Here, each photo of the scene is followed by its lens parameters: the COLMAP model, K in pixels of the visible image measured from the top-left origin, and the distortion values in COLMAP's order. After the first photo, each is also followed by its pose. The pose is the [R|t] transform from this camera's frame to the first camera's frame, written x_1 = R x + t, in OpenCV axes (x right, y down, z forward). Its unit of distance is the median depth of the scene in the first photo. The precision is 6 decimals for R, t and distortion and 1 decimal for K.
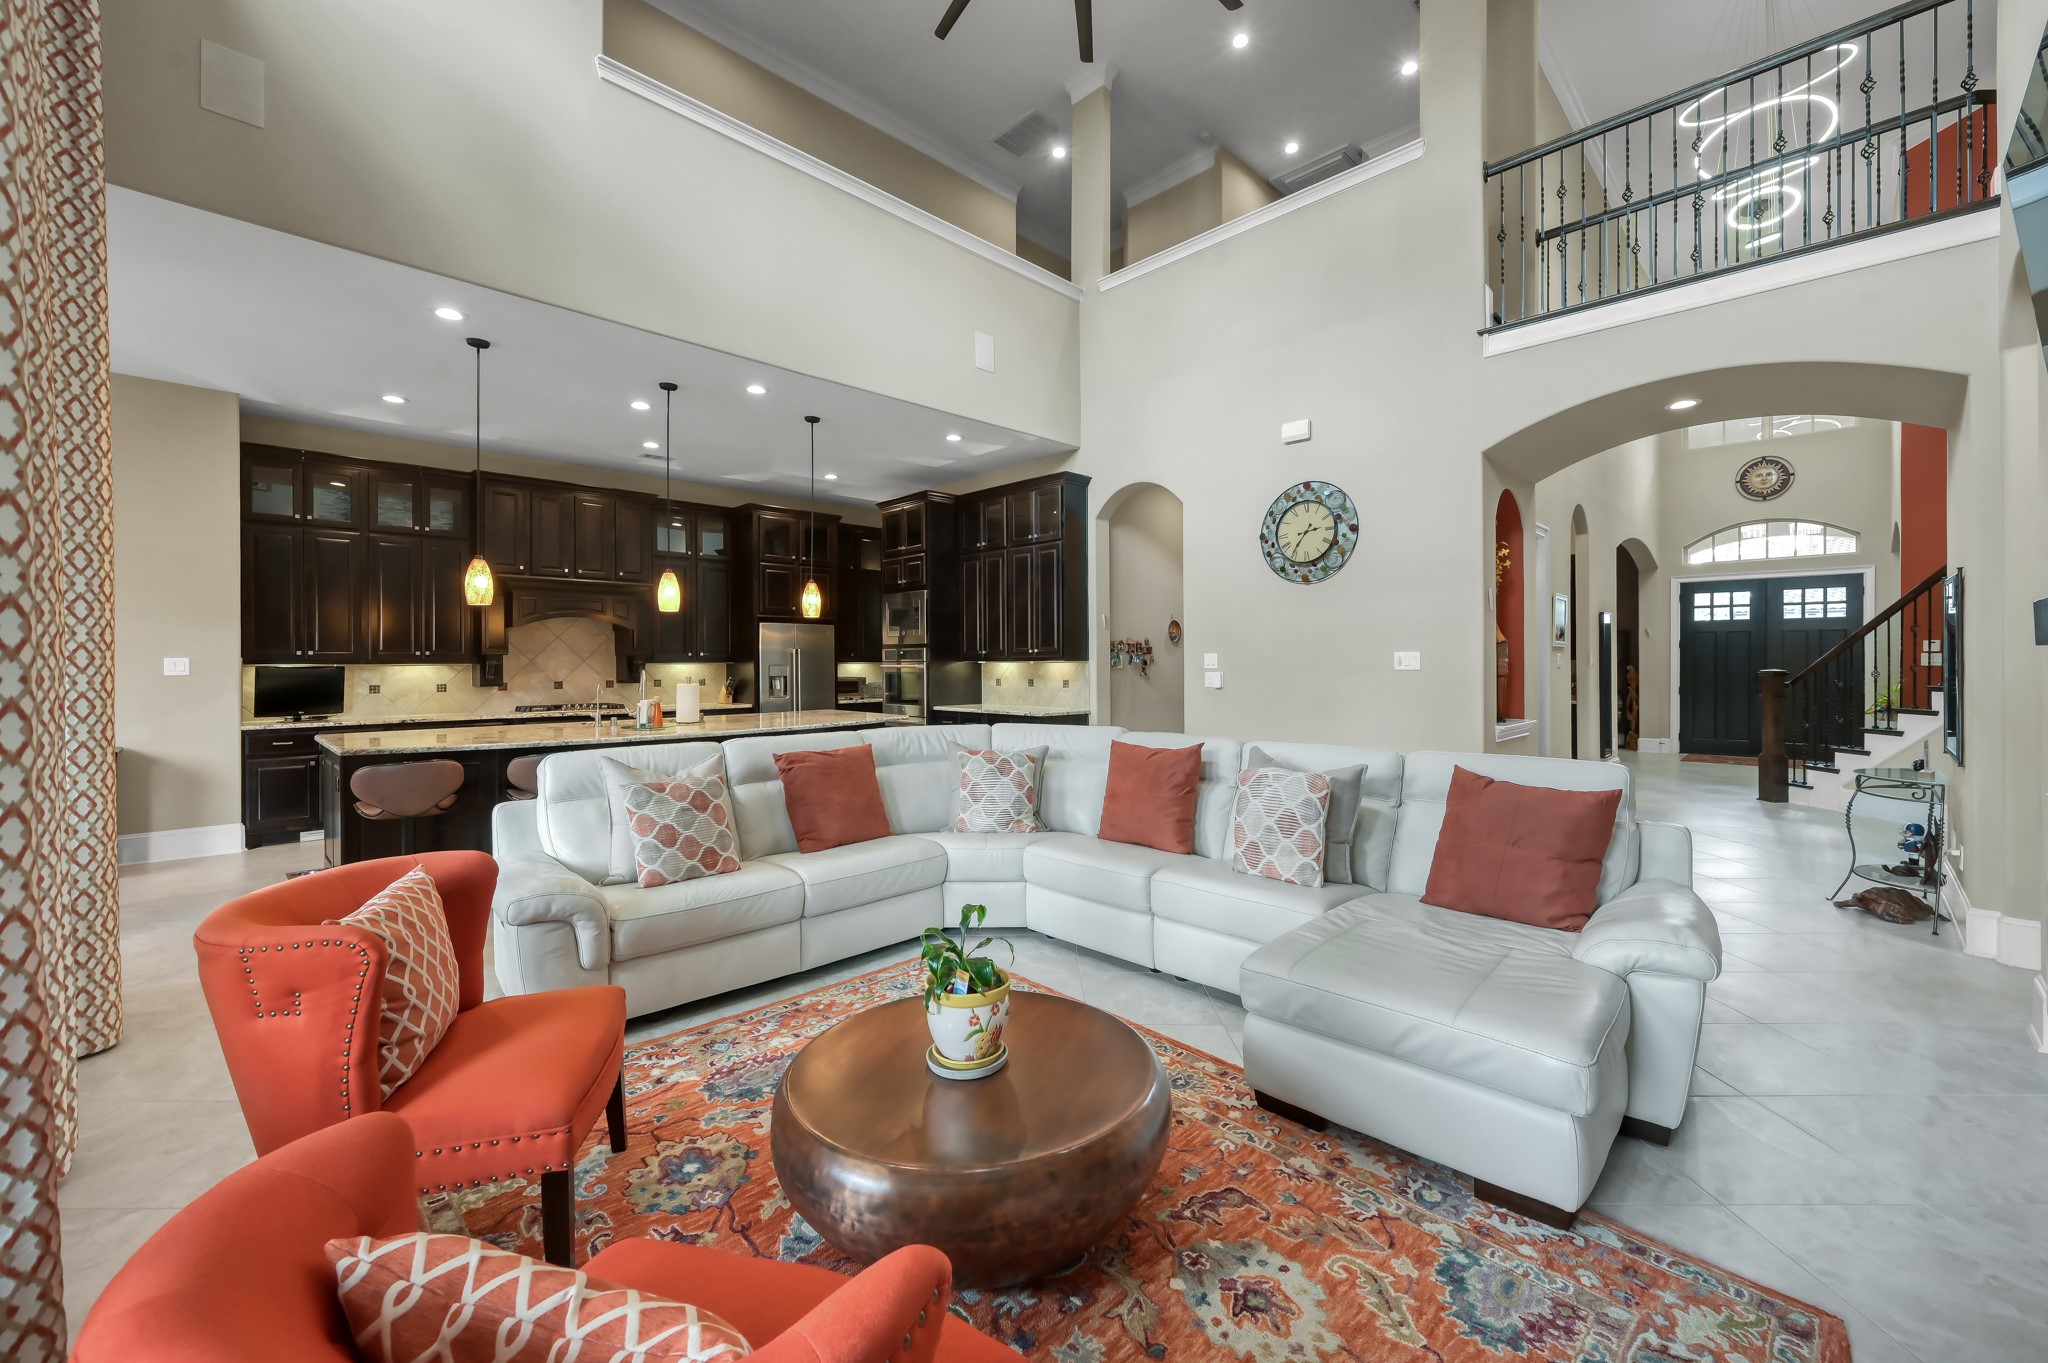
lens RADIAL K [[820.2, 0, 1008.5], [0, 820.2, 649.5], [0, 0, 1]] dist [0.002245, -0.000420]
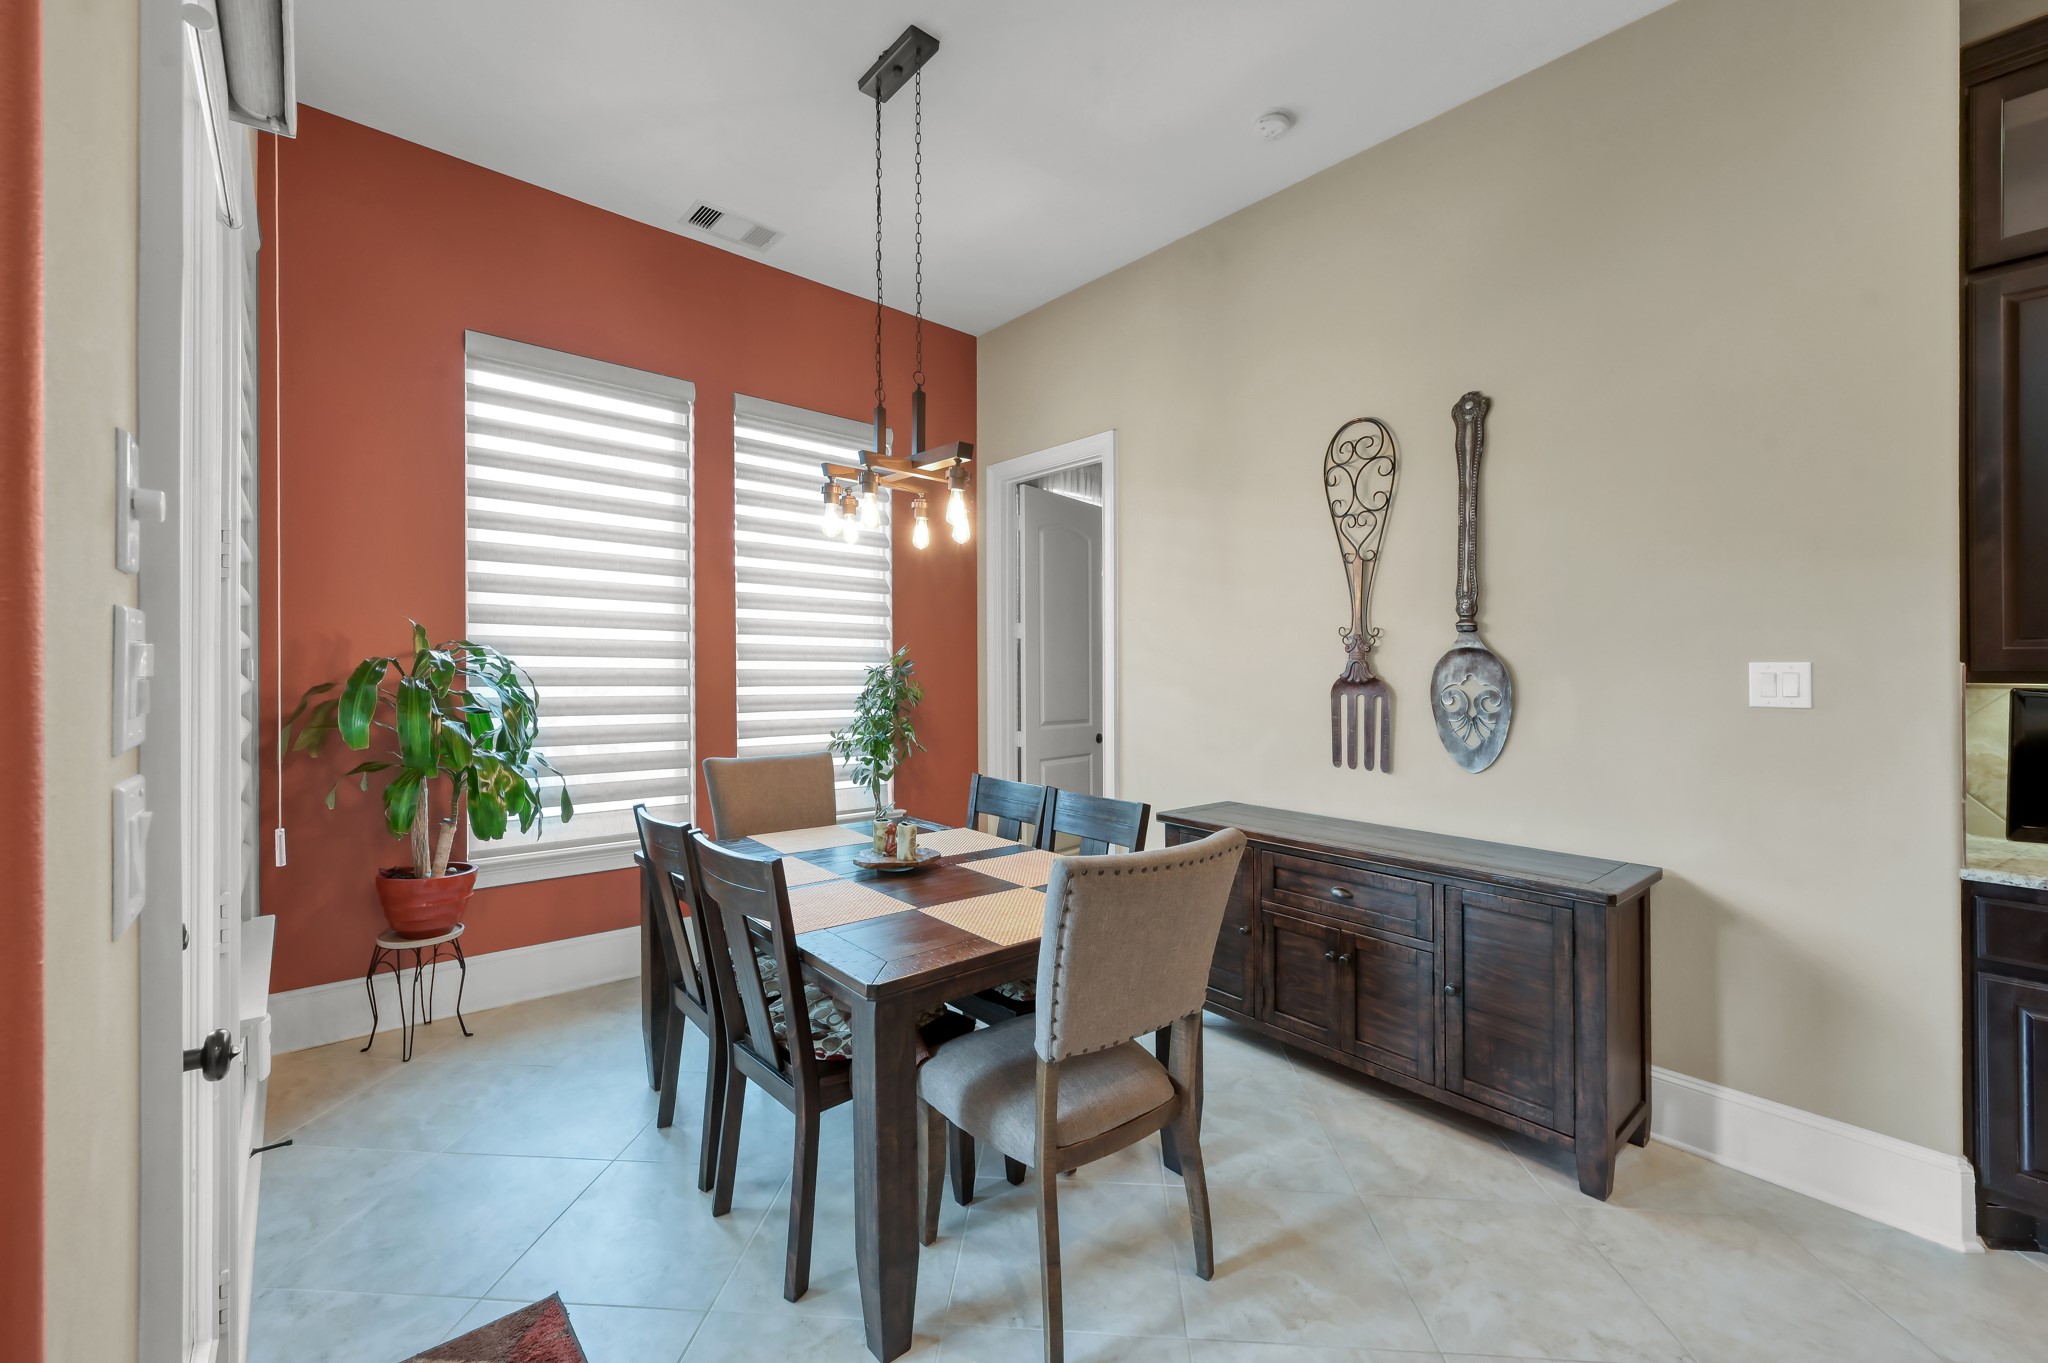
lens RADIAL K [[820.2, 0, 1035.3], [0, 820.2, 666.3], [0, 0, 1]] dist [0.002245, -0.000420]
pose [[-0.055348, 0.005537, -0.998452, -0.504644], [0.009697, 0.999940, 0.005008, 0.005556], [0.998420, -0.009405, -0.055398, 0.559853]]
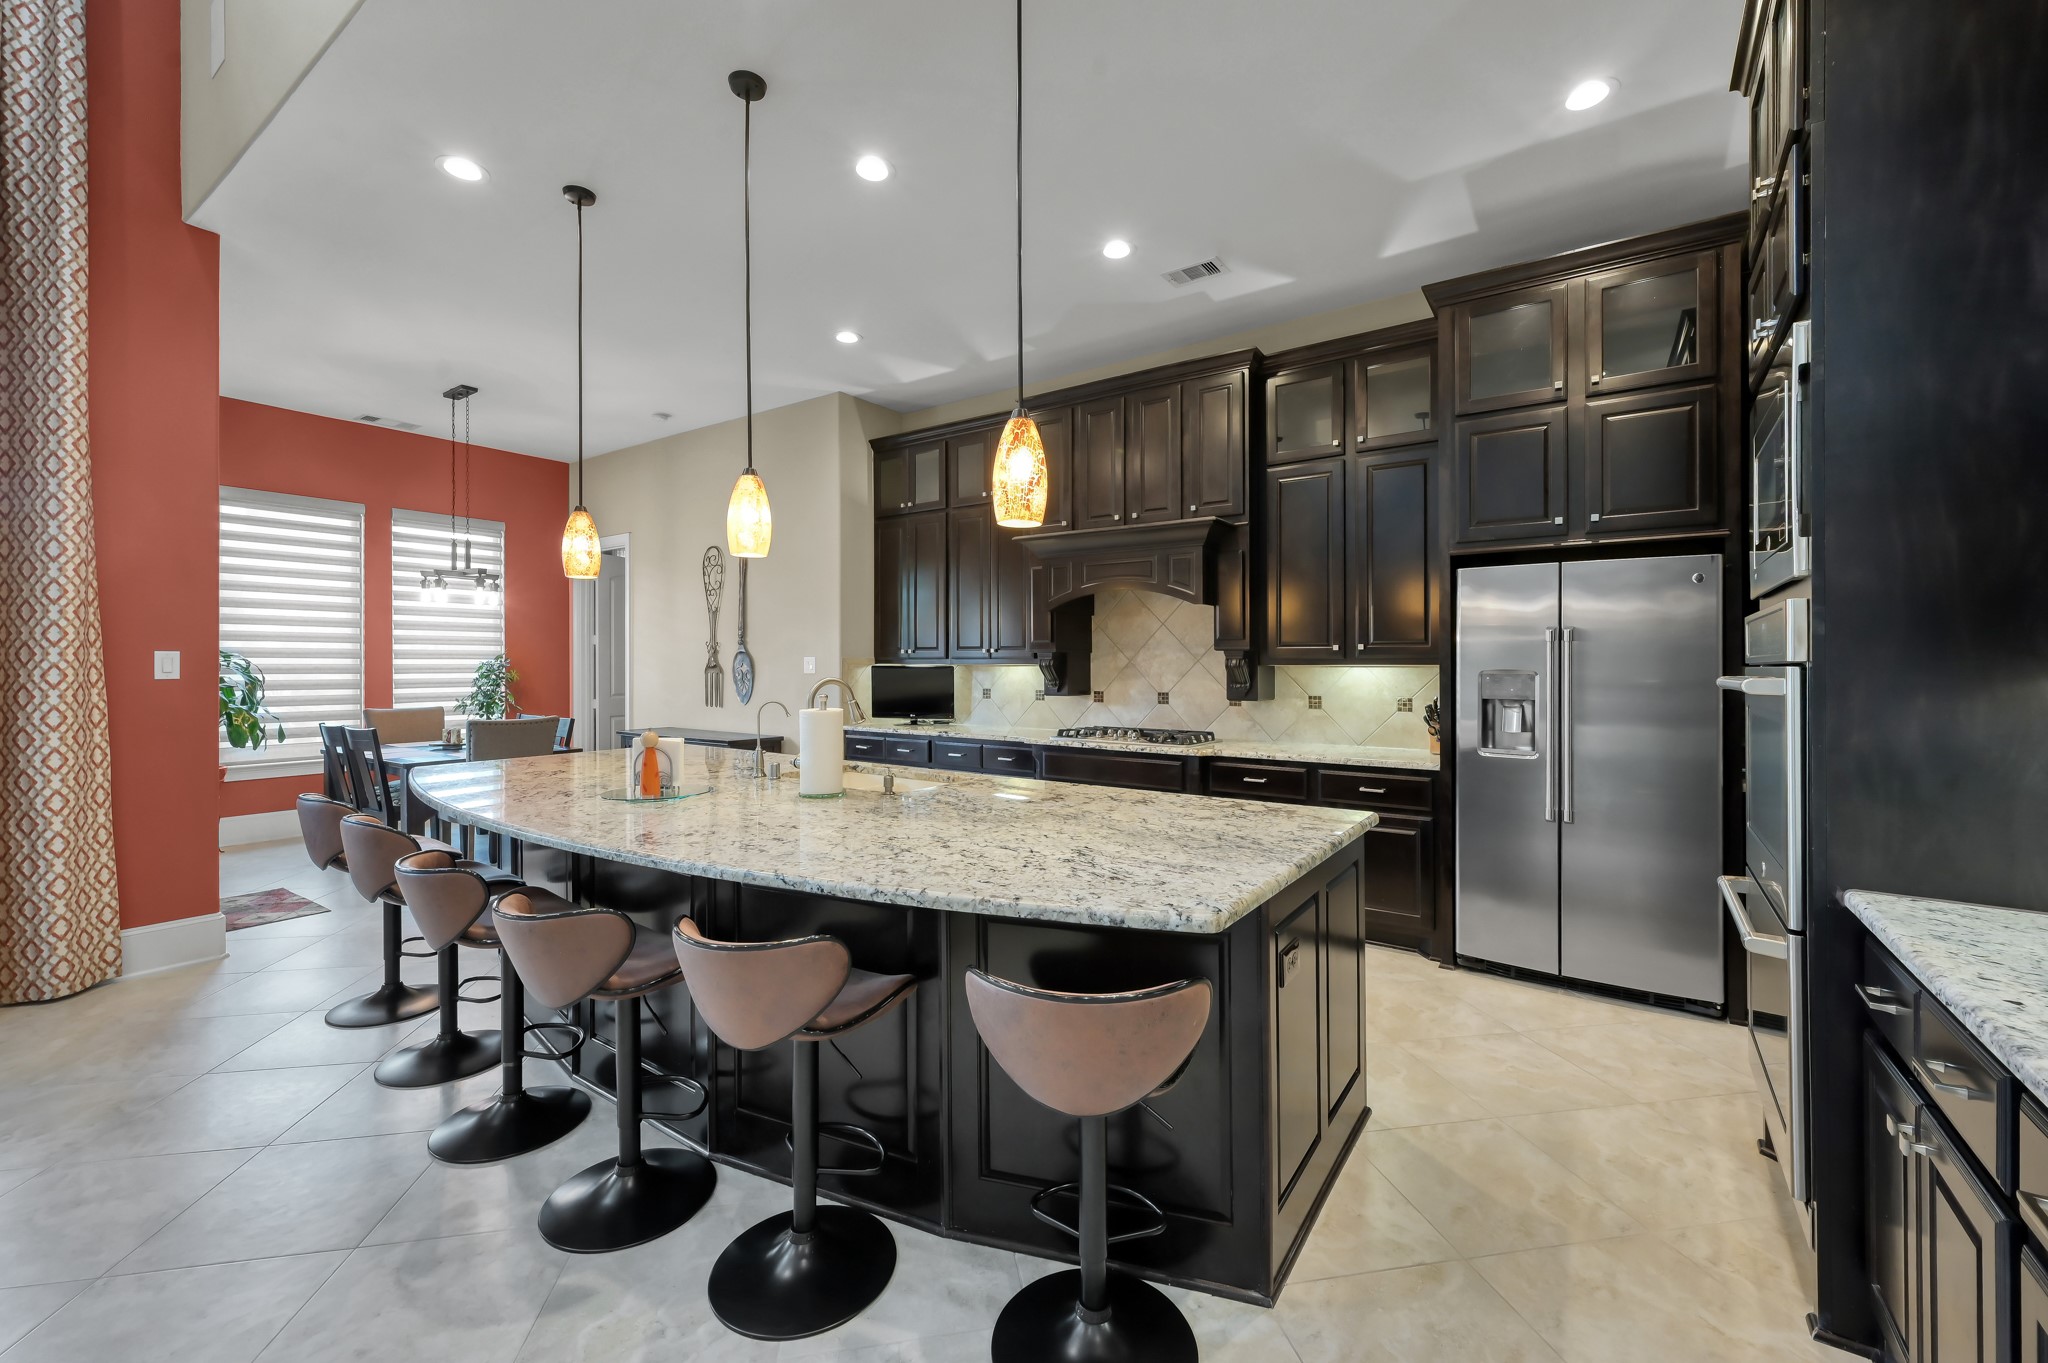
lens RADIAL K [[820.2, 0, 1025.6], [0, 820.2, 648.5], [0, 0, 1]] dist [0.002245, -0.000420]
pose [[0.177512, -0.006229, -0.984099, 0.078390], [0.016850, 0.999853, -0.003290, 0.005716], [0.983974, -0.015998, 0.177591, 0.912378]]
